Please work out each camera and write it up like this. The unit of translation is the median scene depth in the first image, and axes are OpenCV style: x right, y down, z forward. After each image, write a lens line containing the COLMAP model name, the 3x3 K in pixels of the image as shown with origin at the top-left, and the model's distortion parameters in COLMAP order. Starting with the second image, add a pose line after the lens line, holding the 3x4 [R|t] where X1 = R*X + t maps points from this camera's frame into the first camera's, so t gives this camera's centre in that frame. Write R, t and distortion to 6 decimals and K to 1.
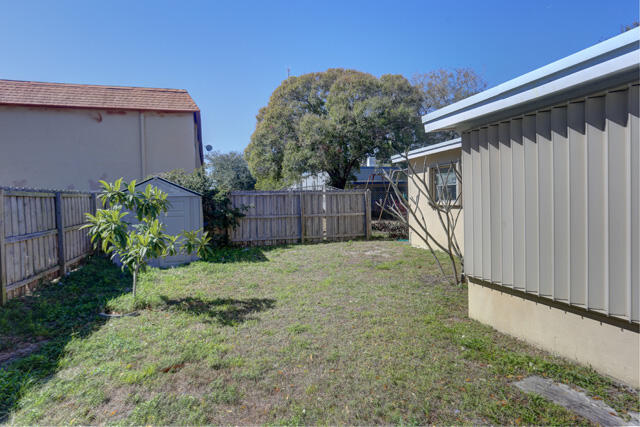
lens RADIAL K [[419.0, 0, 321.9], [0, 419.0, 215.5], [0, 0, 1]] dist [-0.000468, -0.000362]
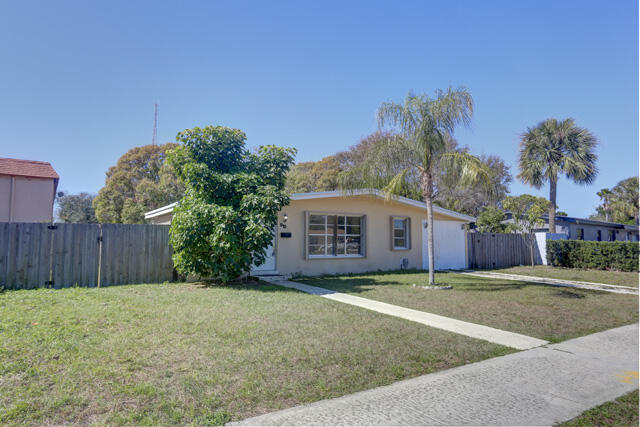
lens RADIAL K [[429.1, 0, 319.9], [0, 429.1, 212.8], [0, 0, 1]] dist [-0.003499, 0.004048]
pose [[0.955655, 0.041763, 0.291512, 0.118057], [-0.009626, 0.993794, -0.110820, 0.023650], [-0.294332, 0.103099, 0.950126, -0.541222]]
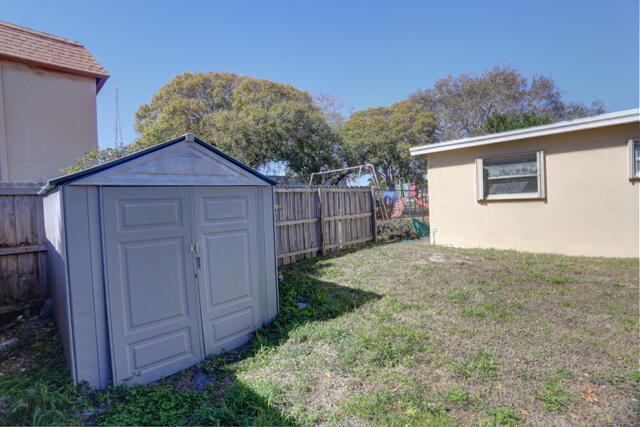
lens RADIAL K [[312.1, 0, 320.2], [0, 312.1, 213.8], [0, 0, 1]] dist [-0.000835, 0.000665]
pose [[0.882079, -0.038048, 0.469563, -0.183037], [0.040007, 0.999183, 0.005810, -0.008190], [-0.469401, 0.013660, 0.882880, 0.300144]]
